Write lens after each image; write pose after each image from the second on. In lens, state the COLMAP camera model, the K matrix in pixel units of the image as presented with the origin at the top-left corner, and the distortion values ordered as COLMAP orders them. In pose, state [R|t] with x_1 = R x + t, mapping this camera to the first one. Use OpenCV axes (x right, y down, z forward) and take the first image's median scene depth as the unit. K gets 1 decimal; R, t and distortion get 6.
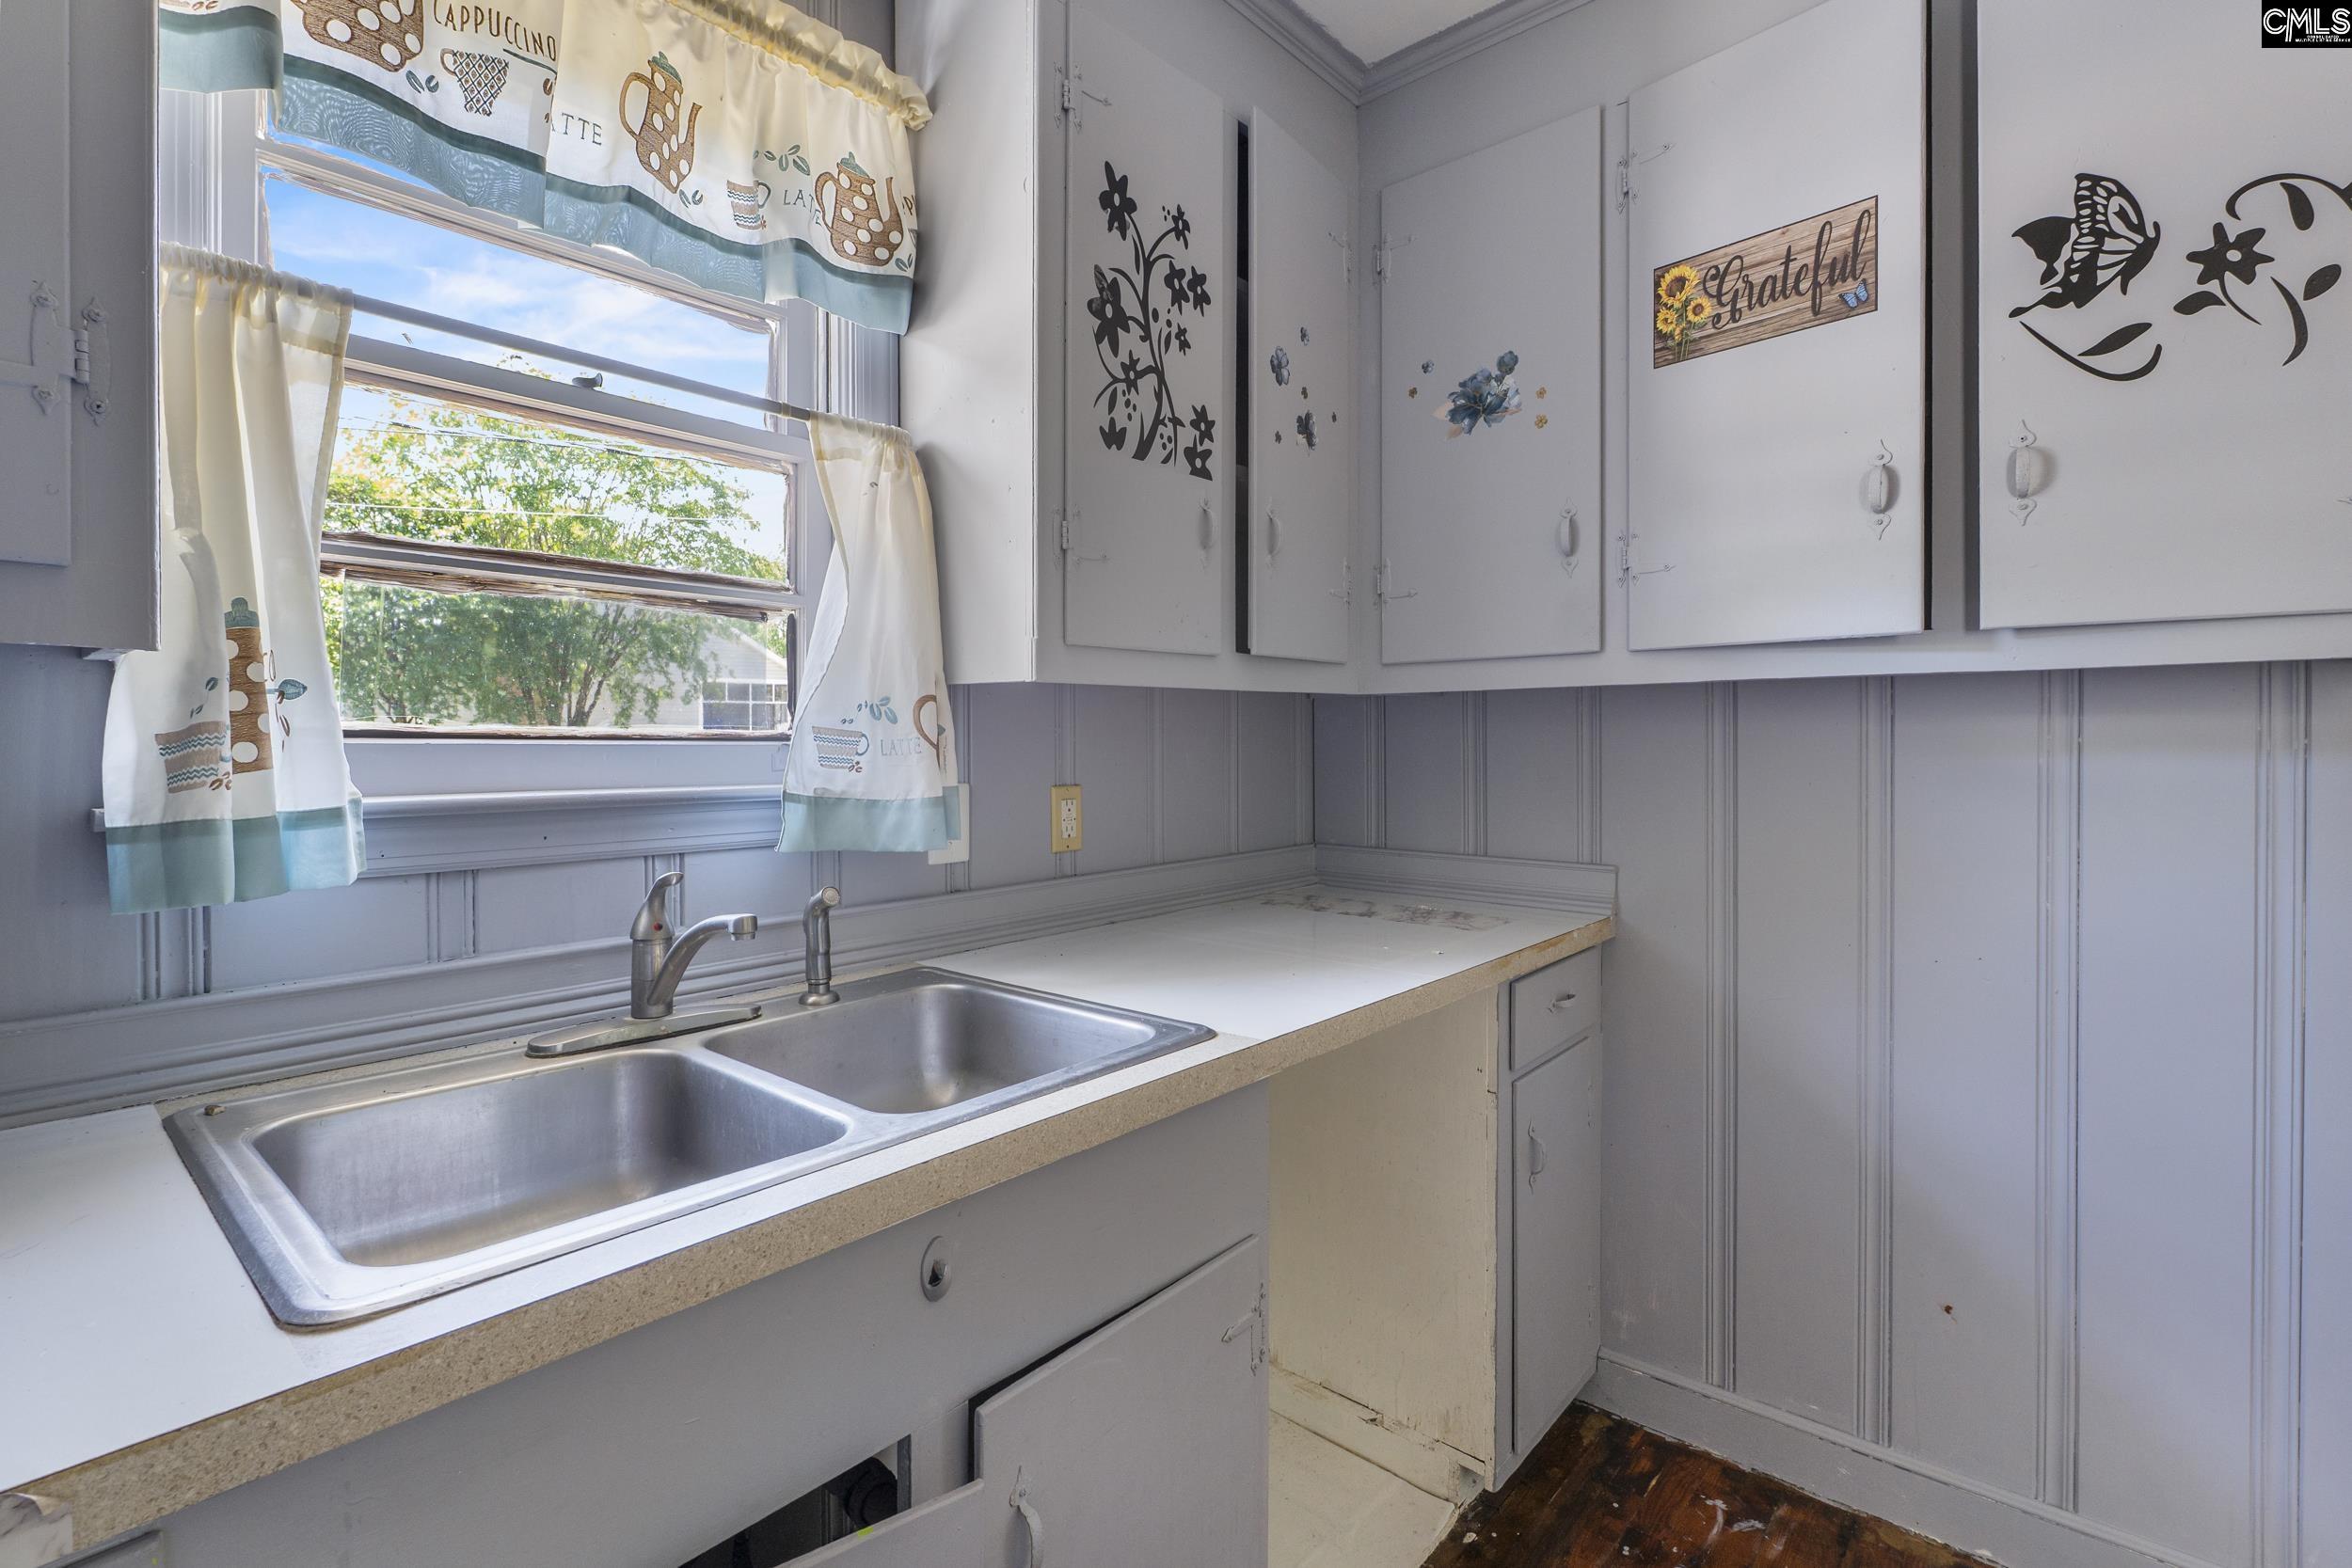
lens RADIAL K [[1109.7, 0, 1087.8], [0, 1109.7, 739.9], [0, 0, 1]] dist [-0.007609, 0.000203]
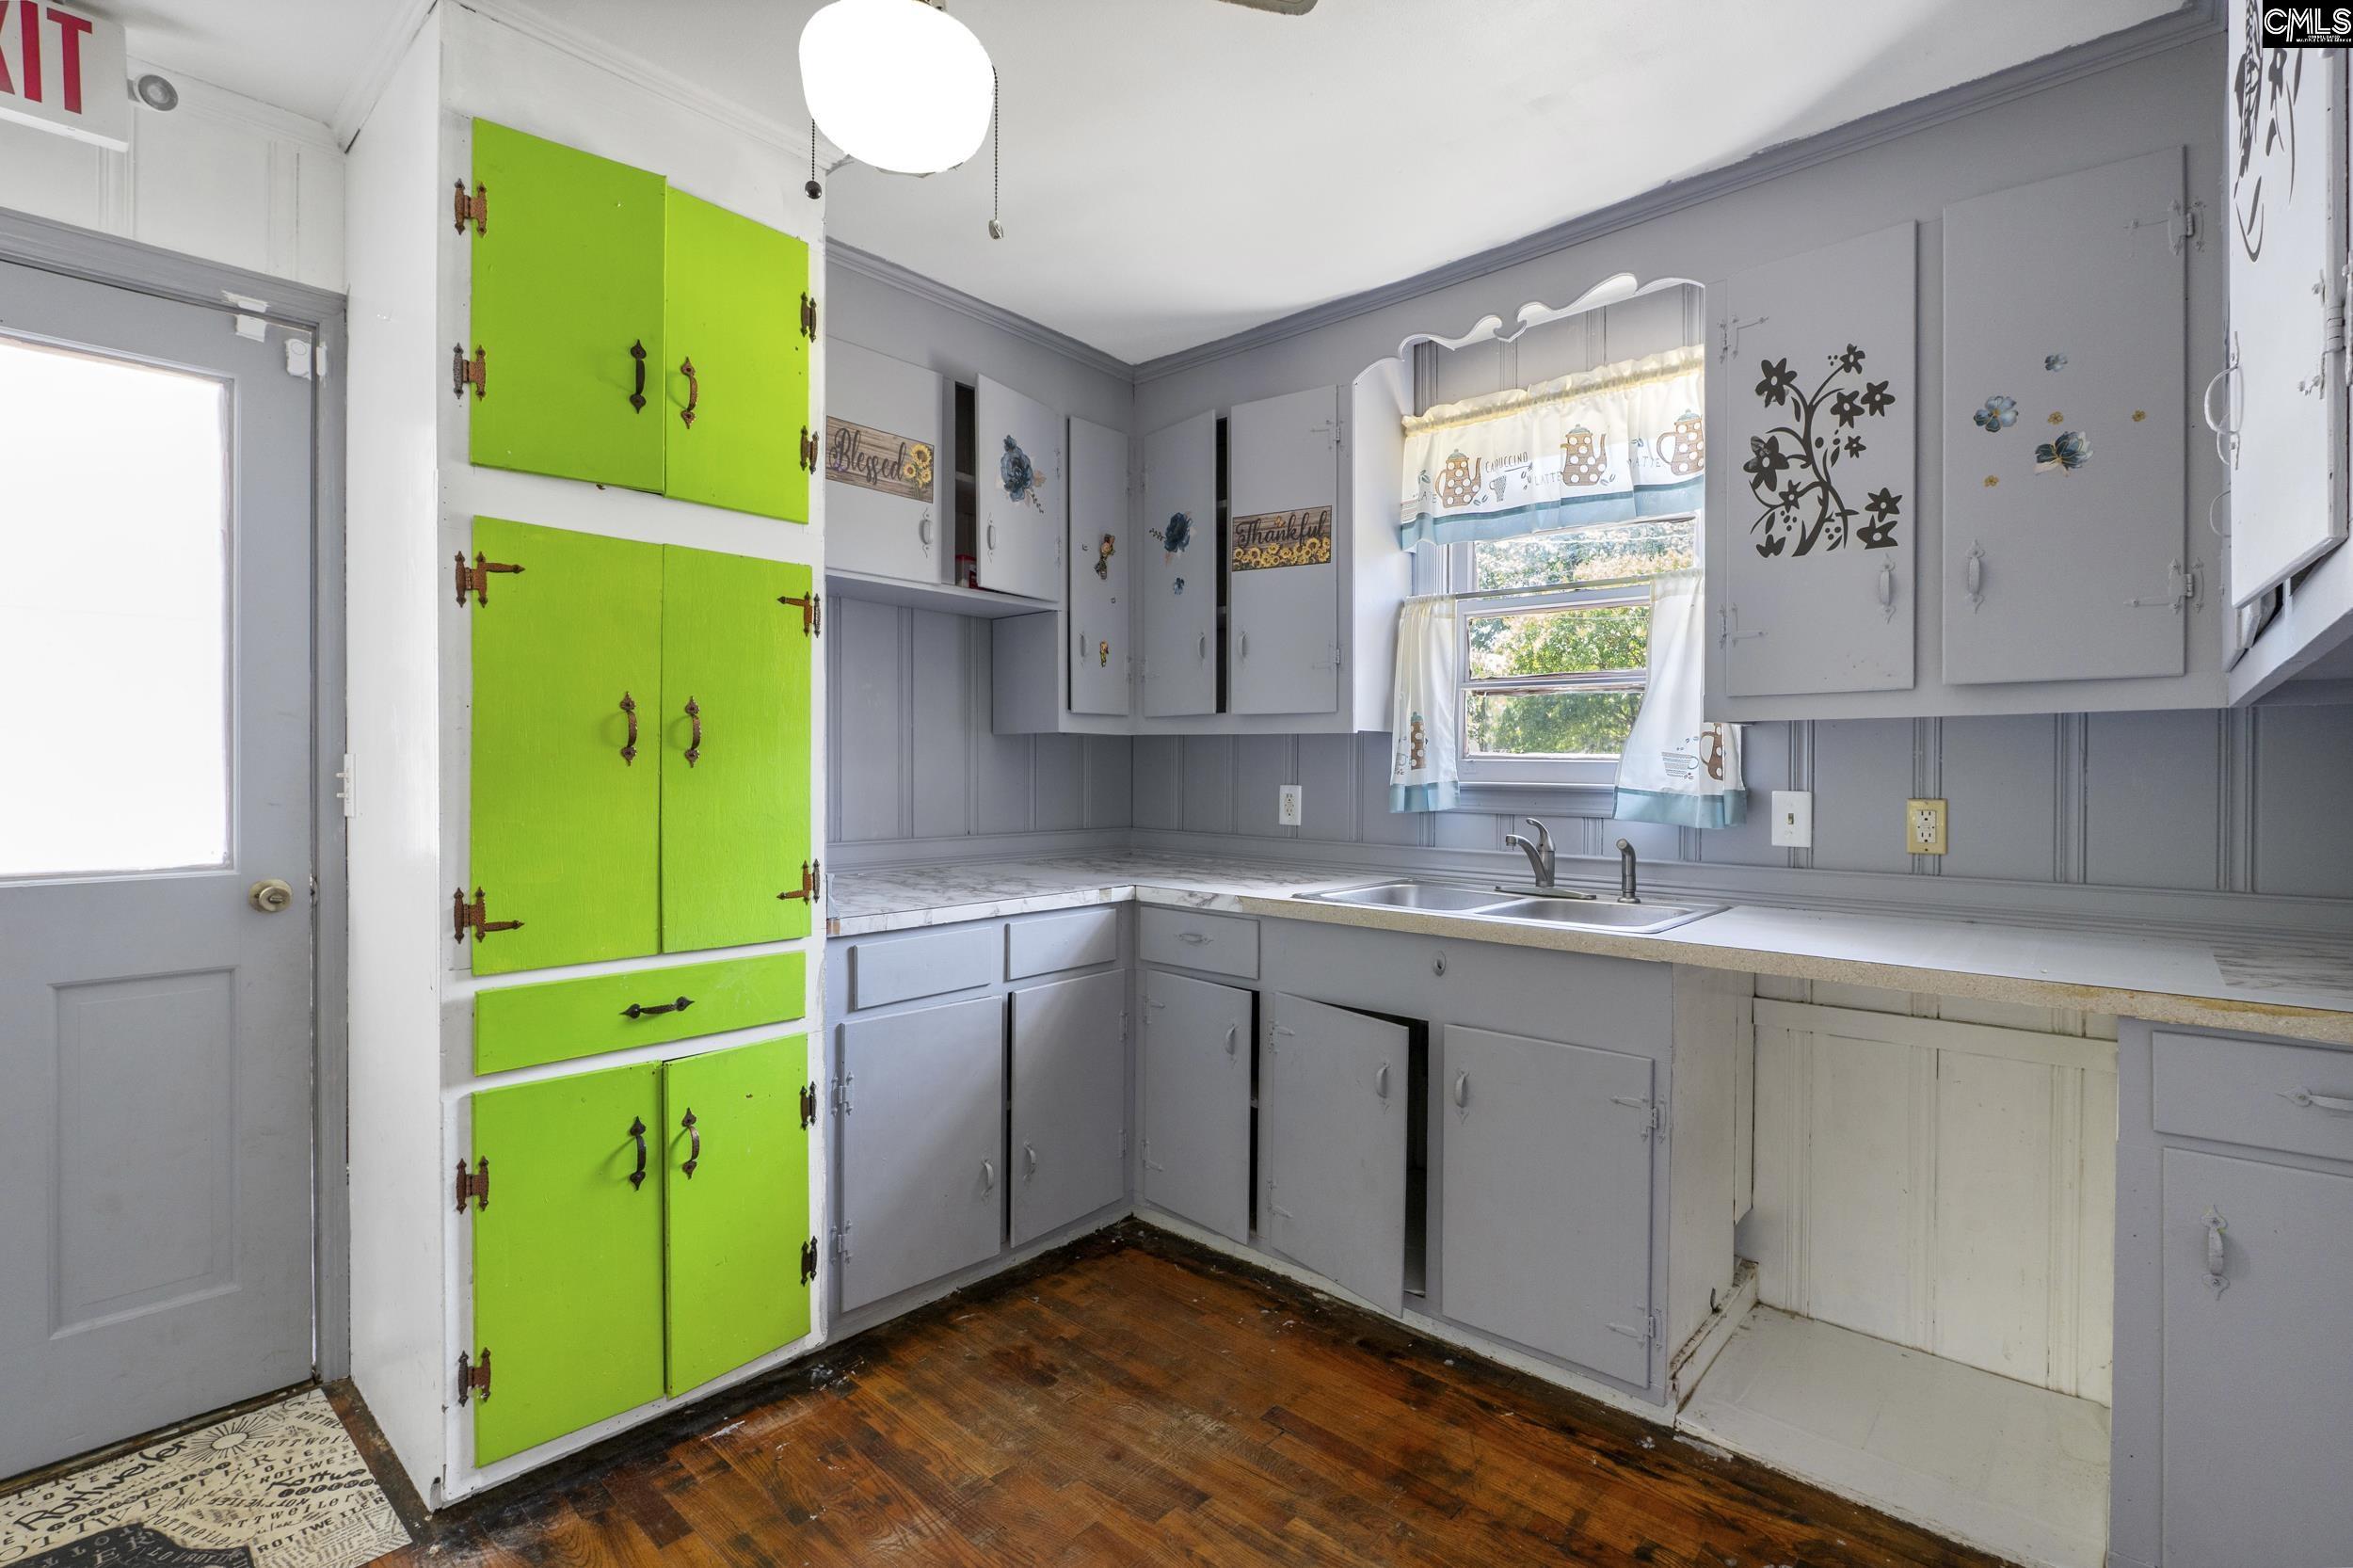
lens RADIAL K [[1110.2, 0, 1196.1], [0, 1110.2, 766.1], [0, 0, 1]] dist [-0.007609, 0.000203]
pose [[0.000725, 0.003407, -0.999994, 1.413387], [-0.005666, 0.999978, 0.003403, 0.008135], [0.999984, 0.005663, 0.000744, 0.248977]]
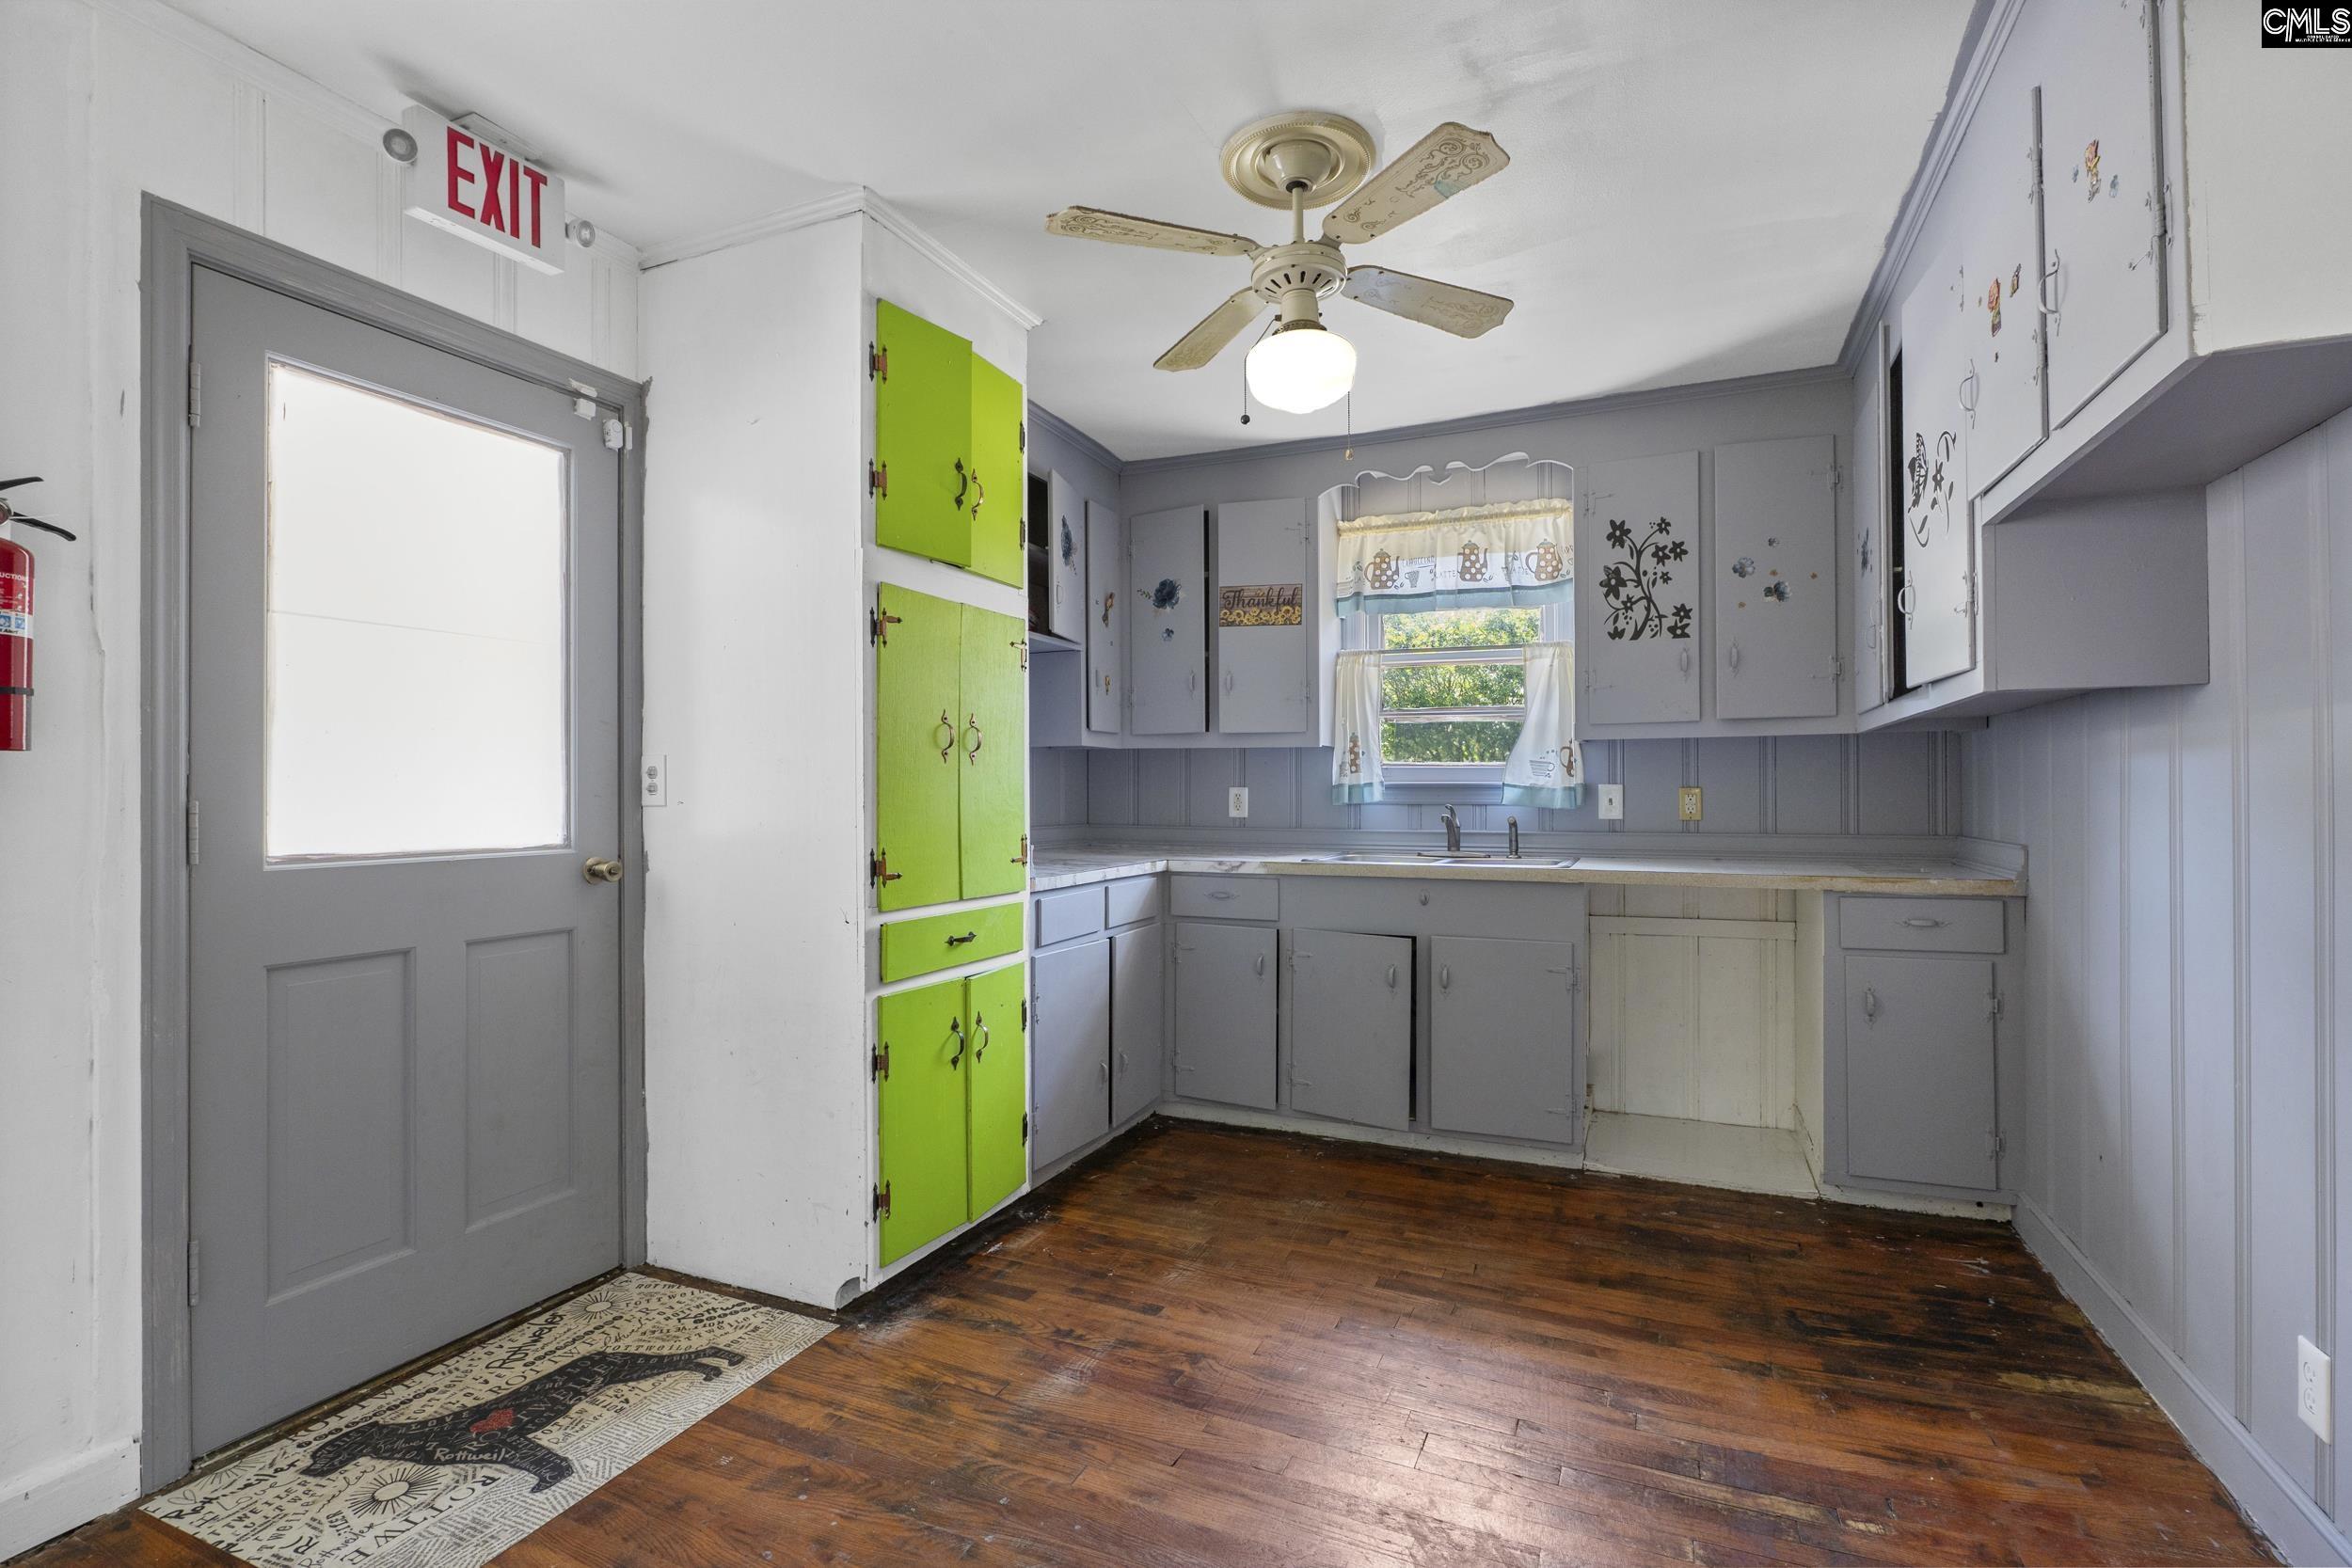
lens RADIAL K [[1109.7, 0, 1167.4], [0, 1109.7, 778.3], [0, 0, 1]] dist [-0.007609, 0.000203]
pose [[0.297301, -0.008126, -0.954749, 1.928143], [-0.002184, 0.999955, -0.009191, 0.055262], [0.954781, 0.004818, 0.297270, -0.593130]]
